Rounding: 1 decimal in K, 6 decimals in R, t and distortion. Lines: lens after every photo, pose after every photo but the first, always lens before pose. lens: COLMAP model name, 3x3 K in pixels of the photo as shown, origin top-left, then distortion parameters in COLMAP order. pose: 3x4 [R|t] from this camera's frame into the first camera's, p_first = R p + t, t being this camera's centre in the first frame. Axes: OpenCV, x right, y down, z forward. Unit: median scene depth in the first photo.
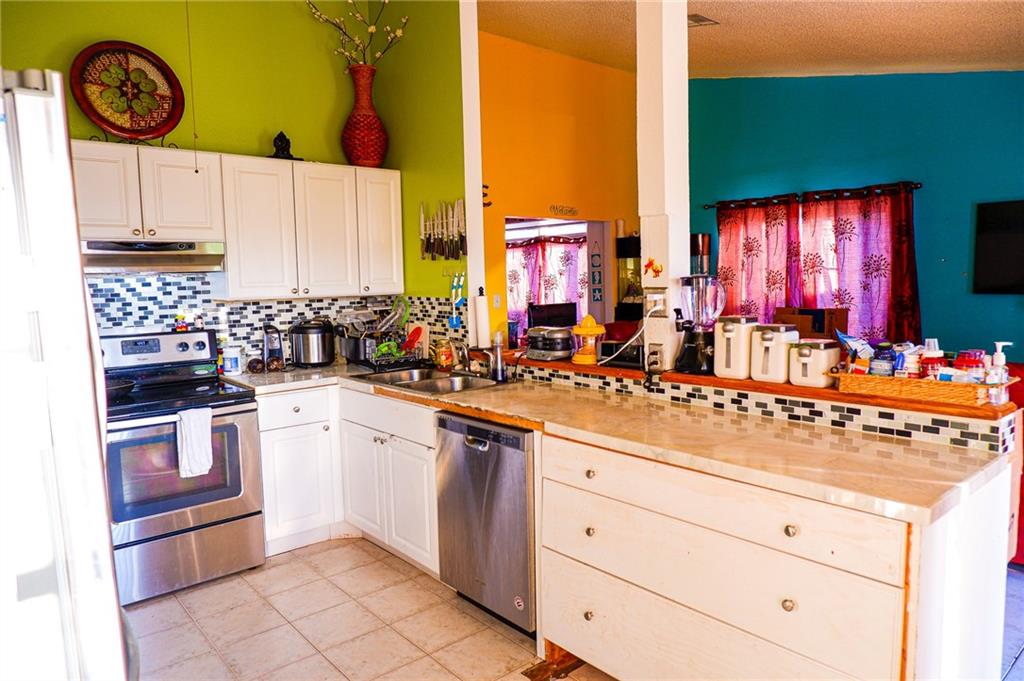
lens RADIAL K [[673.4, 0, 516.1], [0, 673.4, 342.4], [0, 0, 1]] dist [-0.009504, 0.001390]
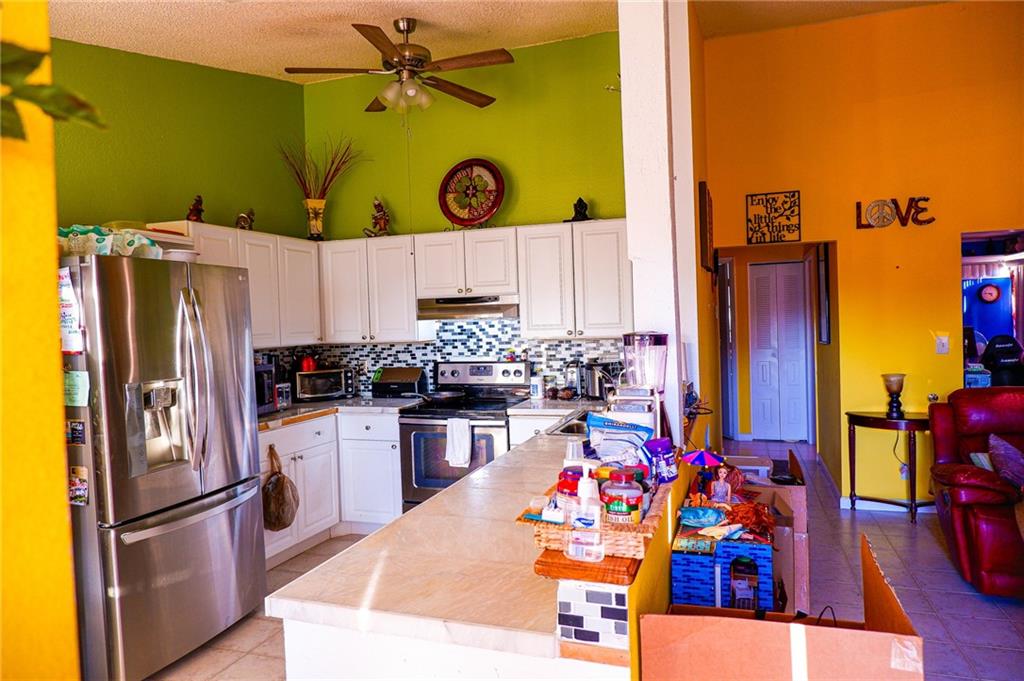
lens RADIAL K [[673.4, 0, 514.0], [0, 673.4, 341.4], [0, 0, 1]] dist [-0.009504, 0.001390]
pose [[0.504232, 0.032846, -0.862943, 0.669303], [-0.066906, 0.997759, -0.001117, -0.056150], [0.860972, 0.058299, 0.505300, 0.340835]]
